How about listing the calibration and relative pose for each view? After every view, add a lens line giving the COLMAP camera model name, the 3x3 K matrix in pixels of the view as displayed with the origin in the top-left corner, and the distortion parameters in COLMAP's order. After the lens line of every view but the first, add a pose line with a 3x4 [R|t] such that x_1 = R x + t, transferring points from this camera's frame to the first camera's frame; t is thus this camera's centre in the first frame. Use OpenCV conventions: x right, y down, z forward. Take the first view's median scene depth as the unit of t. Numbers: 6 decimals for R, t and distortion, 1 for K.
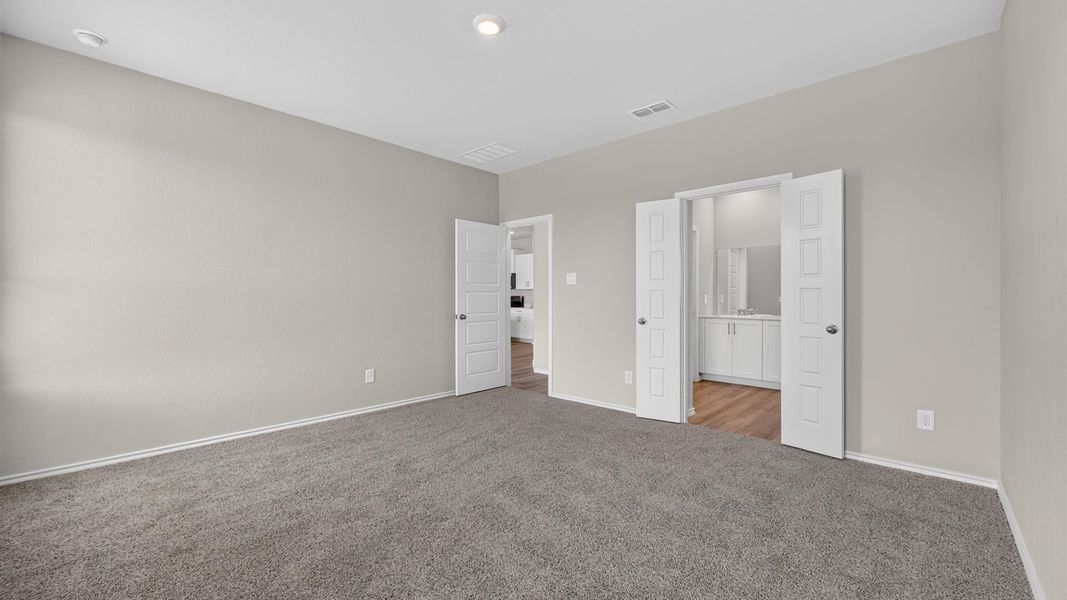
lens RADIAL K [[424.2, 0, 540.2], [0, 424.2, 299.8], [0, 0, 1]] dist [-0.010467, -0.000173]
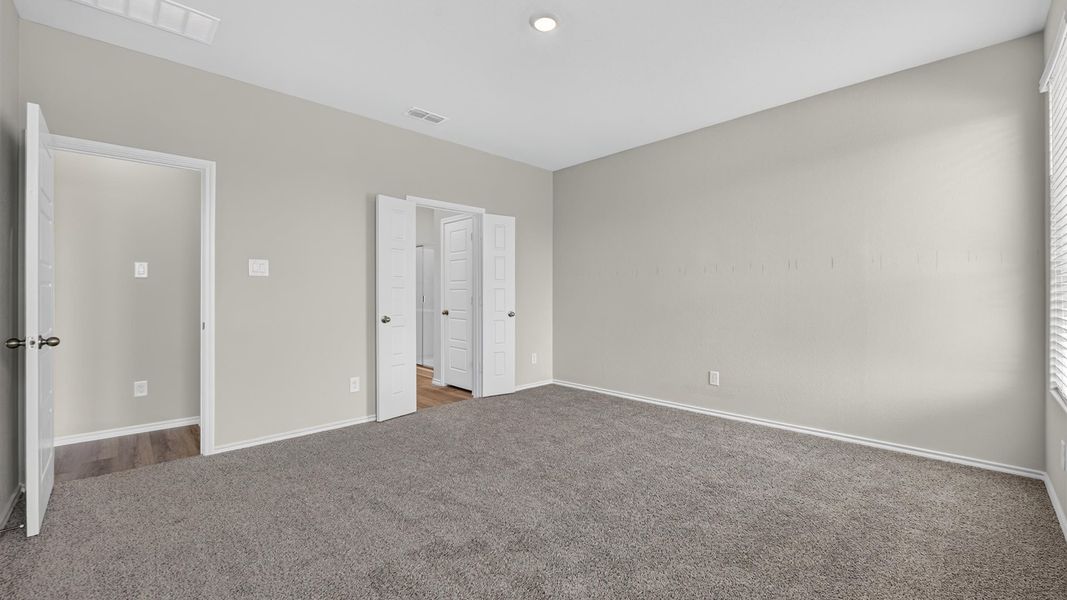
lens RADIAL K [[424.2, 0, 540.2], [0, 424.2, 299.8], [0, 0, 1]] dist [-0.010467, -0.000173]
pose [[0.045273, -0.014989, 0.998862, -0.690123], [0.002989, 0.999885, 0.014869, -0.007280], [-0.998970, 0.002312, 0.045313, 0.596190]]
